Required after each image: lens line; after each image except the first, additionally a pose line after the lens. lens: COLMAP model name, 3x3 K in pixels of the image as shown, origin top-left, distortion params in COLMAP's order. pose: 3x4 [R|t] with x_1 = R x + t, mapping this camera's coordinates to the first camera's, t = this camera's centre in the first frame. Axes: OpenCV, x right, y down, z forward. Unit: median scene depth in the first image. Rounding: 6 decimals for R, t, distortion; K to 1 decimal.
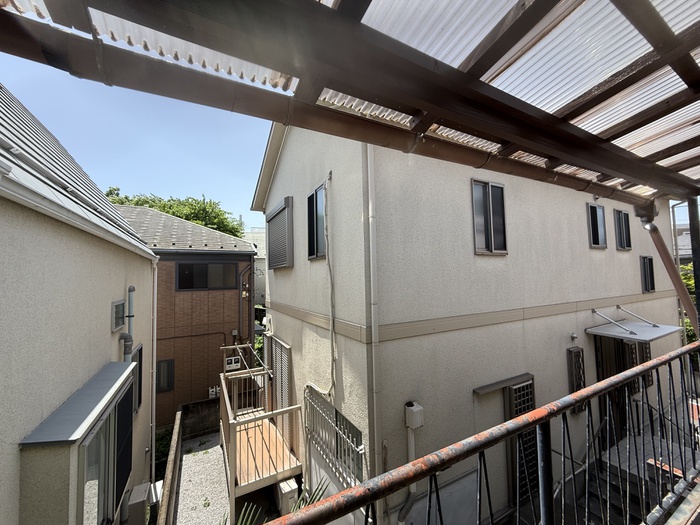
lens RADIAL K [[278.9, 0, 348.8], [0, 278.9, 262.4], [0, 0, 1]] dist [-0.000135, 0.000125]
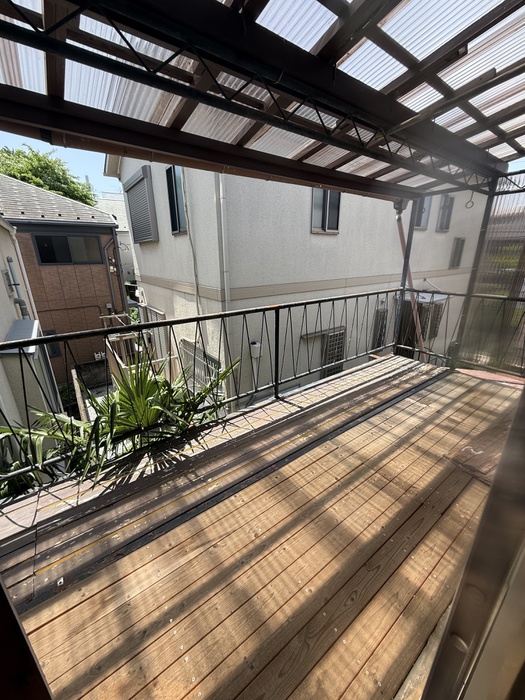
lens RADIAL K [[278.9, 0, 262.9], [0, 278.9, 348.9], [0, 0, 1]] dist [-0.000135, 0.000125]
pose [[0.989657, -0.034159, 0.139325, 0.032095], [-0.019549, 0.930060, 0.366887, -0.000498], [-0.142113, -0.365816, 0.919773, -0.185425]]
